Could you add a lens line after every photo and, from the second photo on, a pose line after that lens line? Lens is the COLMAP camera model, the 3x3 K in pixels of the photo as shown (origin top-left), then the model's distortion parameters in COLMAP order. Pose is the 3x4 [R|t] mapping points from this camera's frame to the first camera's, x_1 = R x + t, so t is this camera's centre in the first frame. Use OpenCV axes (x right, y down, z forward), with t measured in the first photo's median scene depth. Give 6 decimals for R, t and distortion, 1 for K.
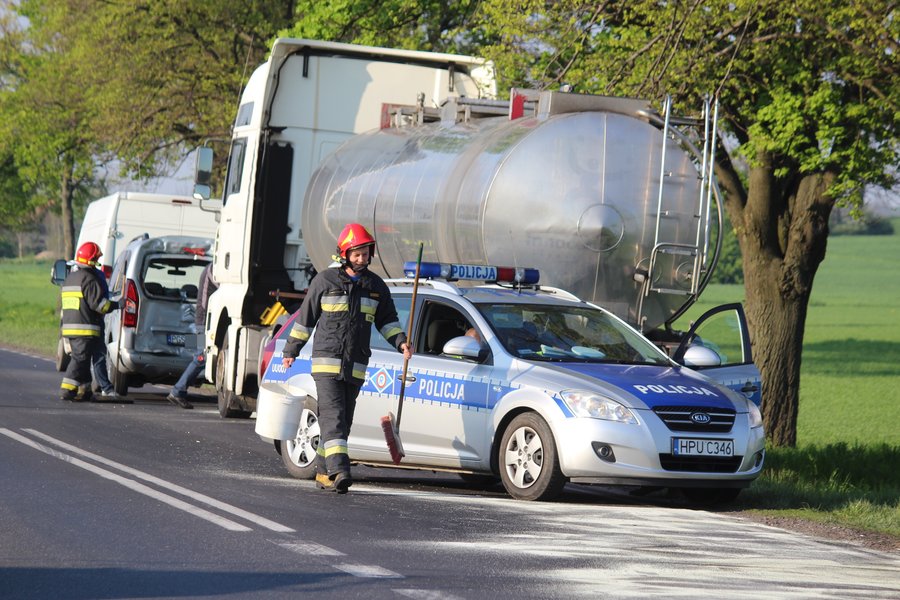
lens RADIAL K [[5247.0, 0, 450.0], [0, 5247.0, 300.0], [0, 0, 1]] dist [0.482211, 8.028305]
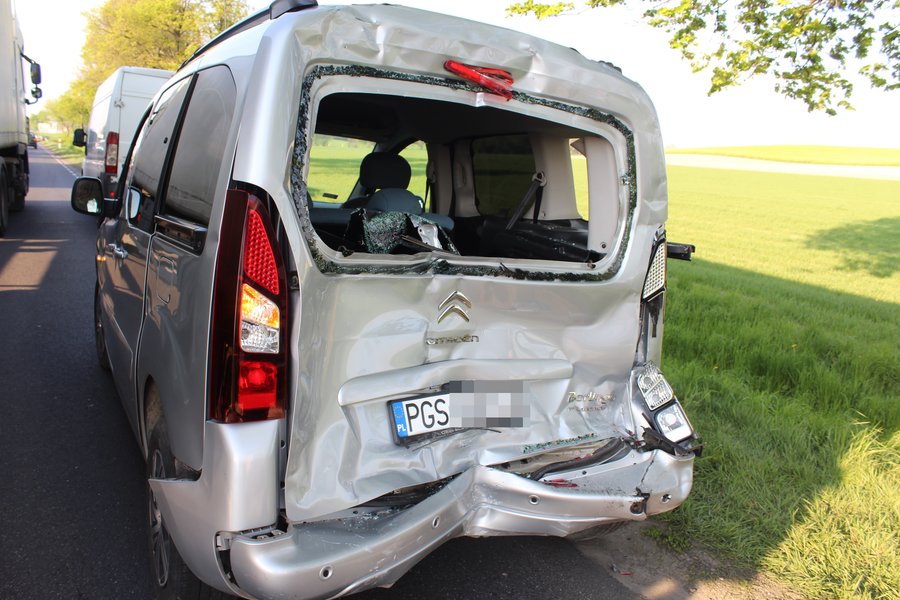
lens RADIAL K [[745.8, 0, 450.0], [0, 745.8, 300.0], [0, 0, 1]] dist [-0.171871, 0.146541]
pose [[0.931870, -0.042268, 0.360320, -0.091811], [-0.033228, 0.979071, 0.200788, -0.008121], [-0.361266, -0.199081, 0.910963, 1.391153]]
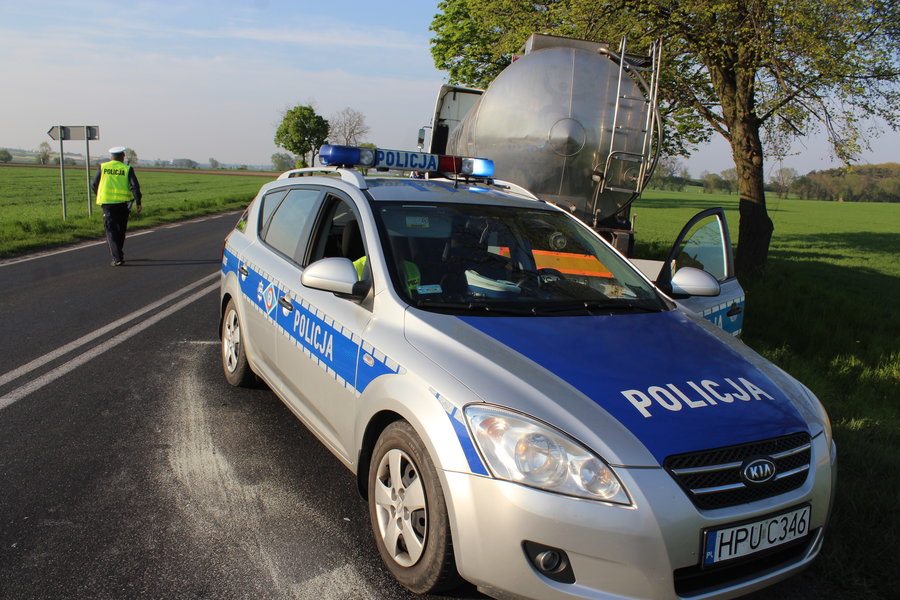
lens RADIAL K [[745.8, 0, 450.0], [0, 745.8, 300.0], [0, 0, 1]] dist [-0.171871, 0.146541]
pose [[0.991770, 0.046461, -0.119305, 0.023656], [-0.027640, 0.987558, 0.154810, -0.001772], [0.125013, -0.150238, 0.980714, 0.816232]]
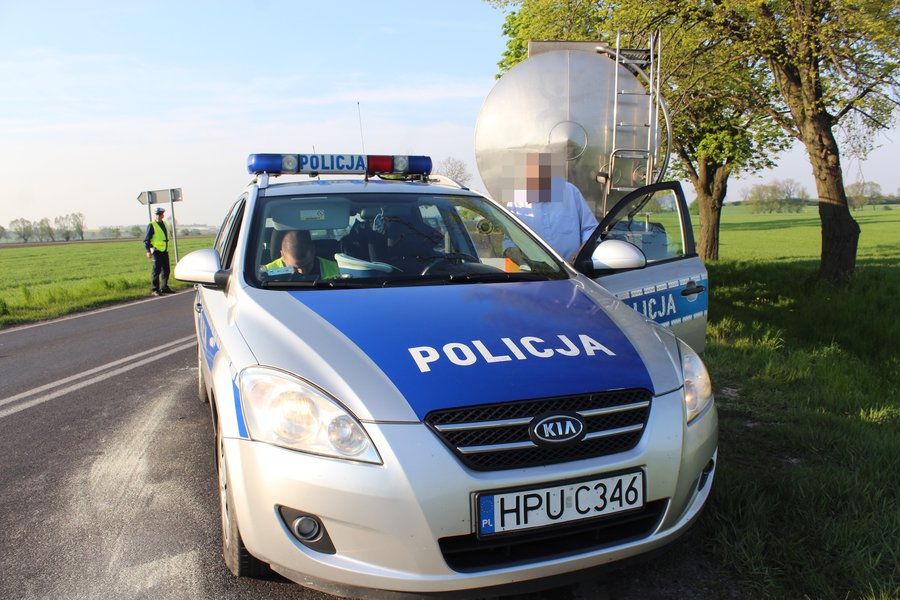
lens RADIAL K [[745.8, 0, 450.0], [0, 745.8, 300.0], [0, 0, 1]] dist [-0.171871, 0.146541]
pose [[0.960834, -0.030040, -0.275493, 0.048632], [0.057406, 0.994120, 0.091814, 0.005879], [0.271115, -0.104033, 0.956908, 0.823723]]
